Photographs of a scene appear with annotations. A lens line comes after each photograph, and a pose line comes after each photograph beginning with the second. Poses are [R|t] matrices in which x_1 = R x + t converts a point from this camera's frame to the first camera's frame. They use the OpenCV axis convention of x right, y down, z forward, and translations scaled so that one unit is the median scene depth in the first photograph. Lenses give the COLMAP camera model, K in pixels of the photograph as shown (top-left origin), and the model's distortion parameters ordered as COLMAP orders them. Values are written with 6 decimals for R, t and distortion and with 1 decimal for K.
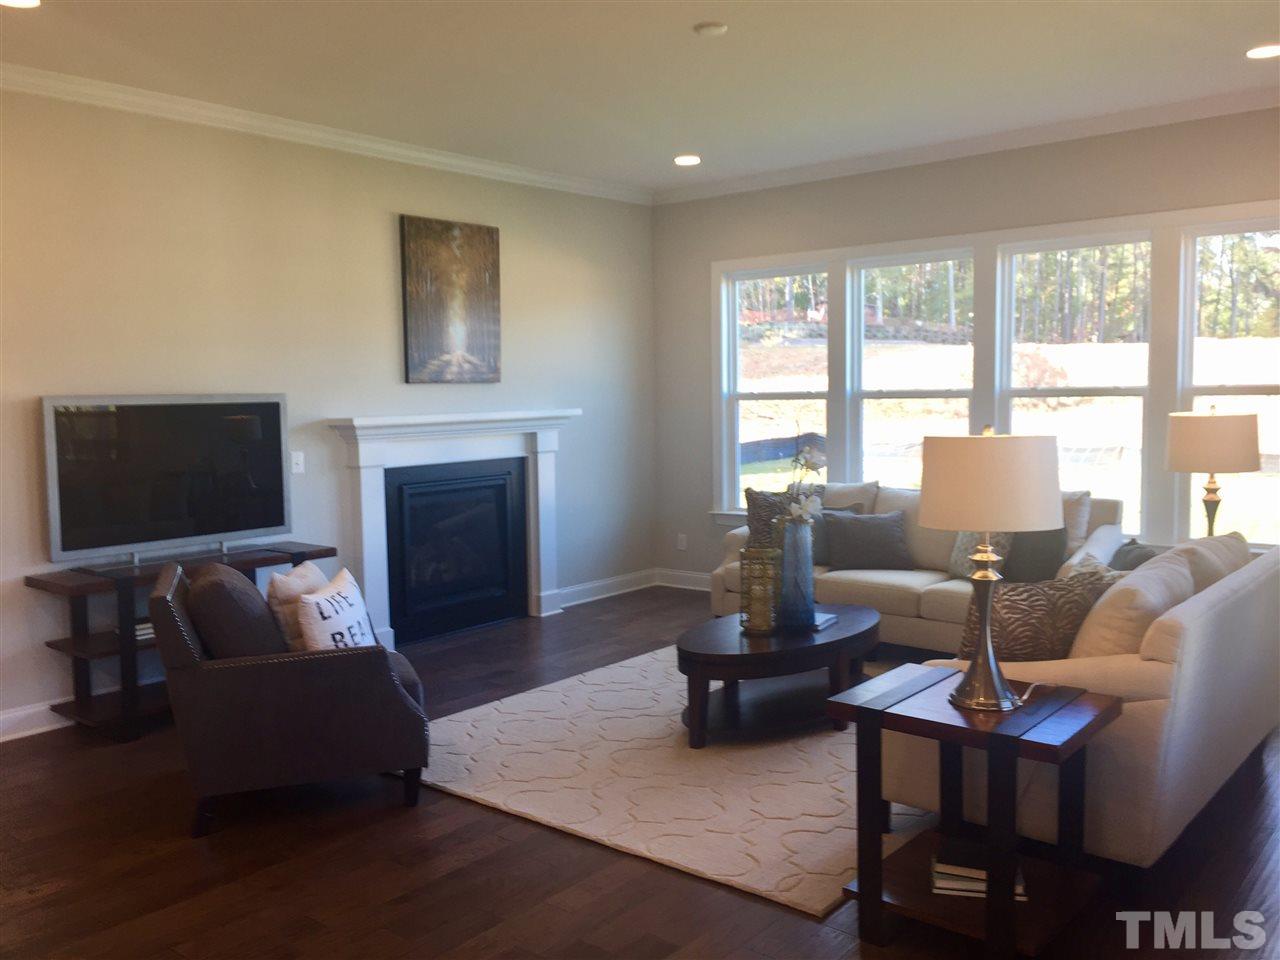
lens RADIAL K [[1104.5, 0, 640.0], [0, 1104.5, 480.0], [0, 0, 1]] dist [0.103374, -0.157409]
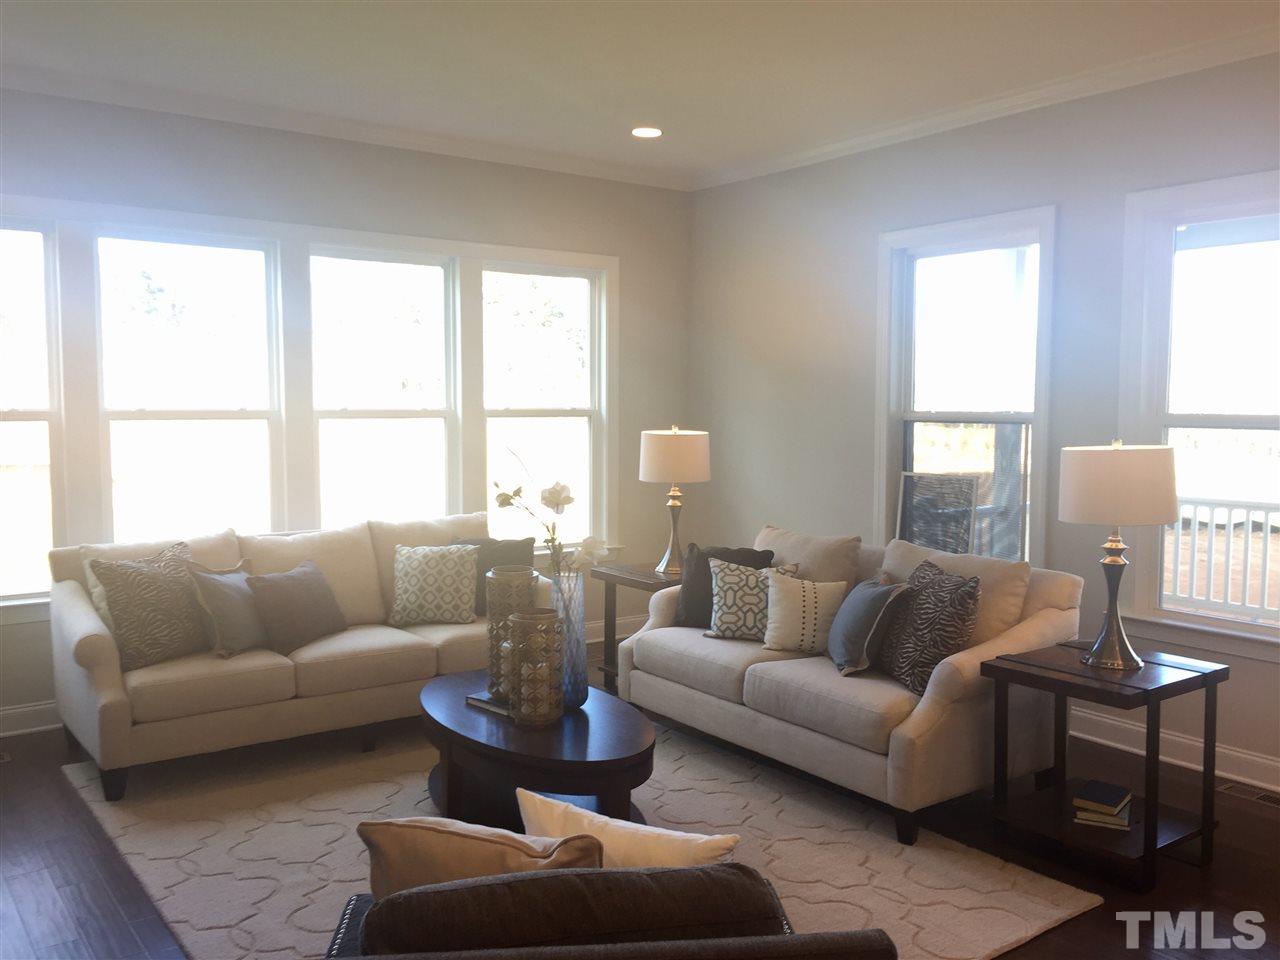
lens RADIAL K [[1104.5, 0, 640.0], [0, 1104.5, 480.0], [0, 0, 1]] dist [0.103374, -0.157409]
pose [[0.229723, -0.048205, 0.972061, -0.616105], [0.073298, 0.996793, 0.032110, -0.049626], [-0.970492, 0.063874, 0.232520, 0.744550]]
